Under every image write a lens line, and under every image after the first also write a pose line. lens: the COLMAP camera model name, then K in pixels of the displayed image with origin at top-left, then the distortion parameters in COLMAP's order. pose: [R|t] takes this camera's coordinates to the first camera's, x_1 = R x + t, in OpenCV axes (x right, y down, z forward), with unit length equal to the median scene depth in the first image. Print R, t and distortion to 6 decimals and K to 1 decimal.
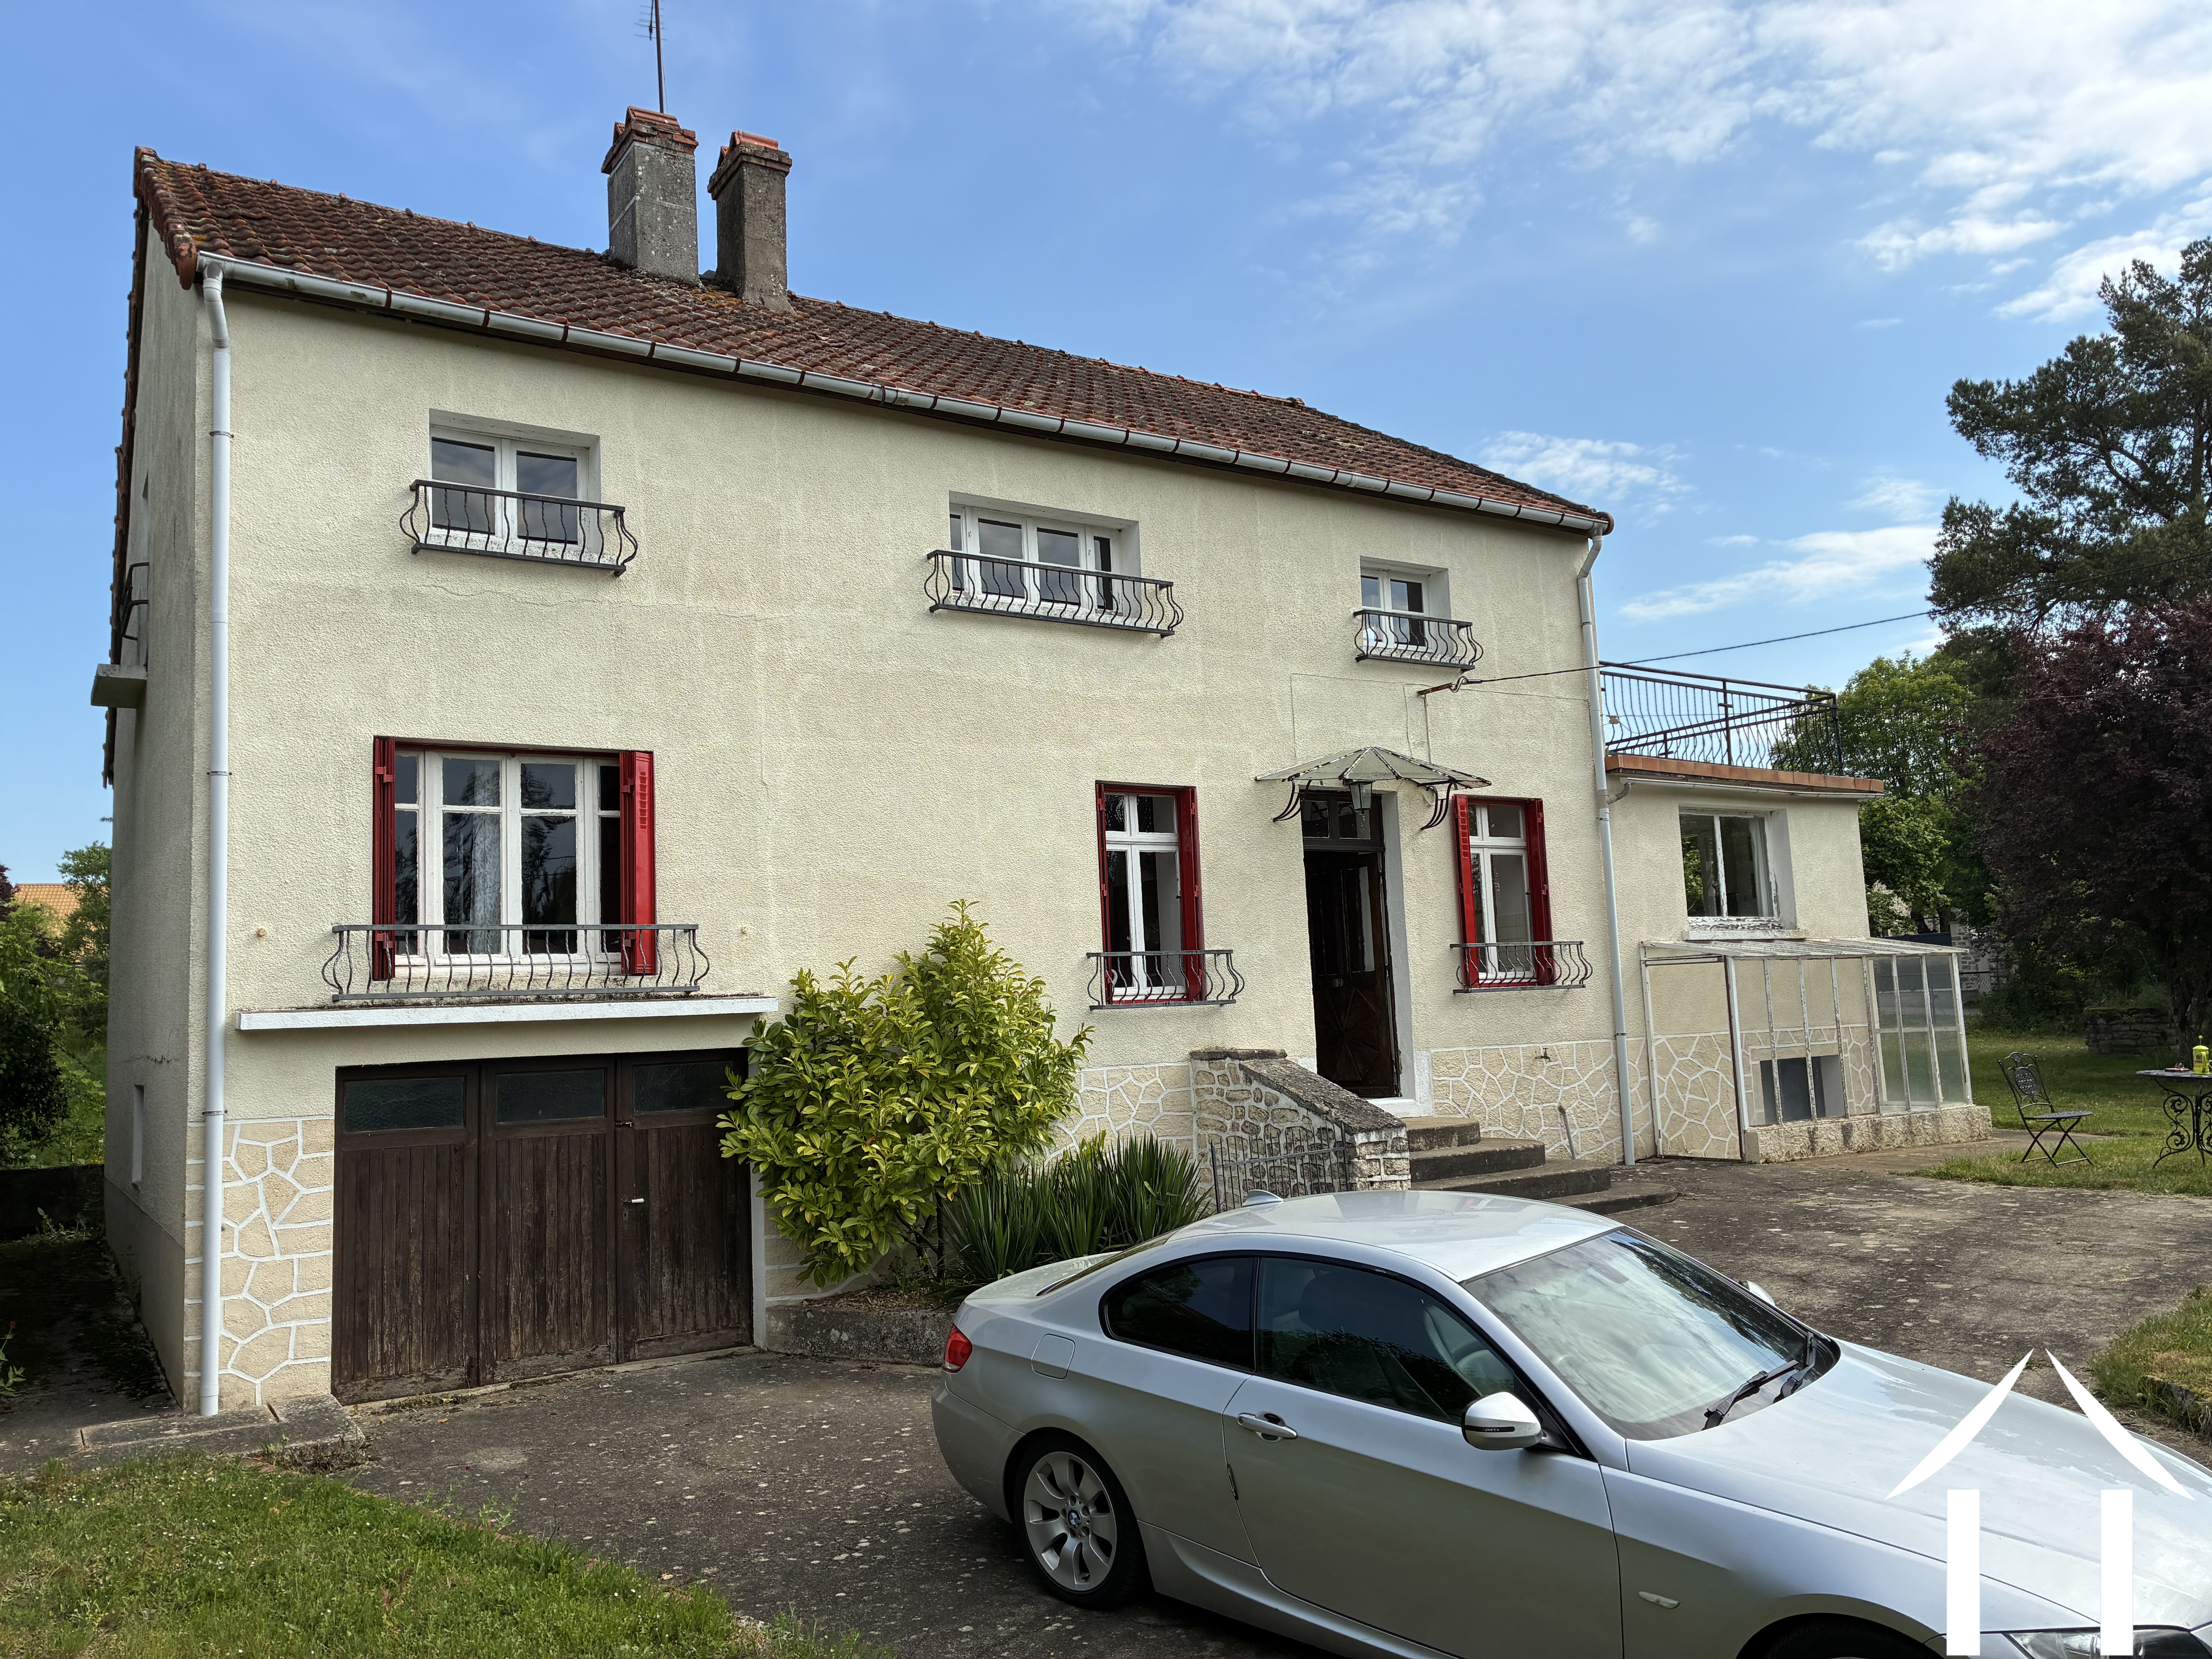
lens RADIAL K [[1689.8, 0, 1095.1], [0, 1689.8, 836.0], [0, 0, 1]] dist [0.040999, -0.043222]
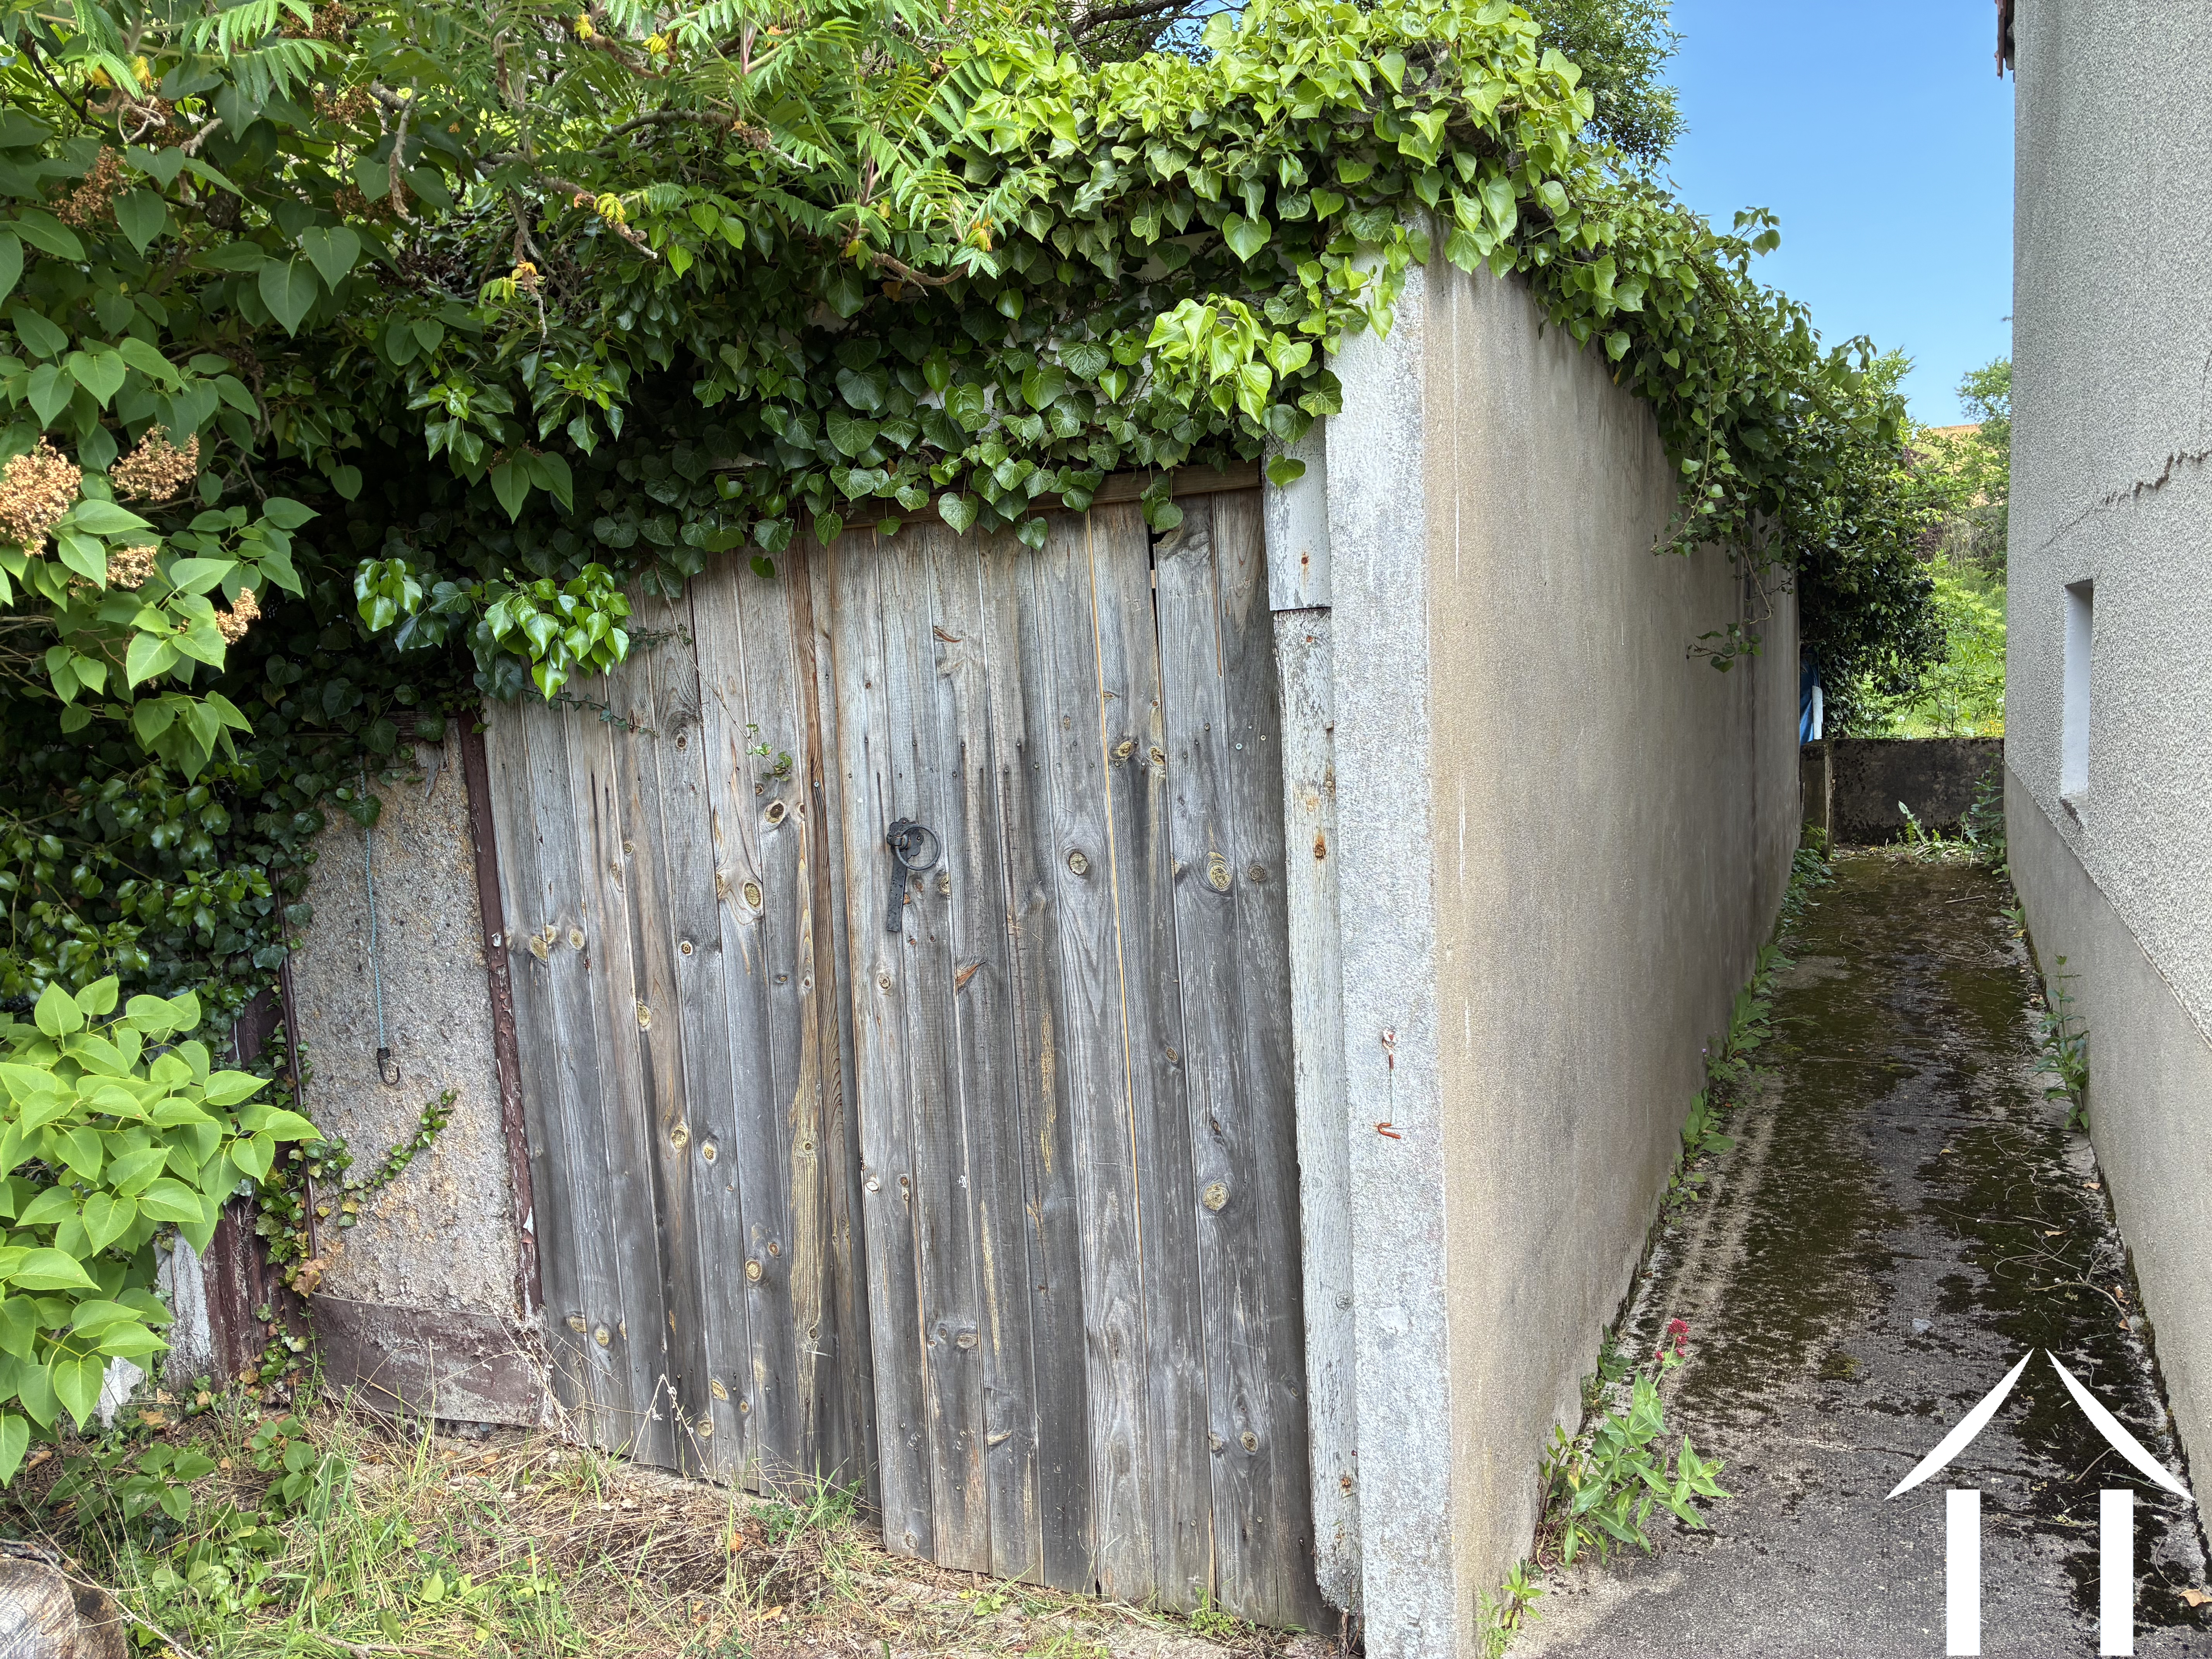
lens RADIAL K [[1689.8, 0, 1091.3], [0, 1689.8, 837.2], [0, 0, 1]] dist [0.040999, -0.043222]
pose [[0.529985, 0.113329, -0.840400, -0.242749], [0.106088, 0.974383, 0.198299, 0.072597], [0.841345, -0.194252, 0.504386, 0.419513]]
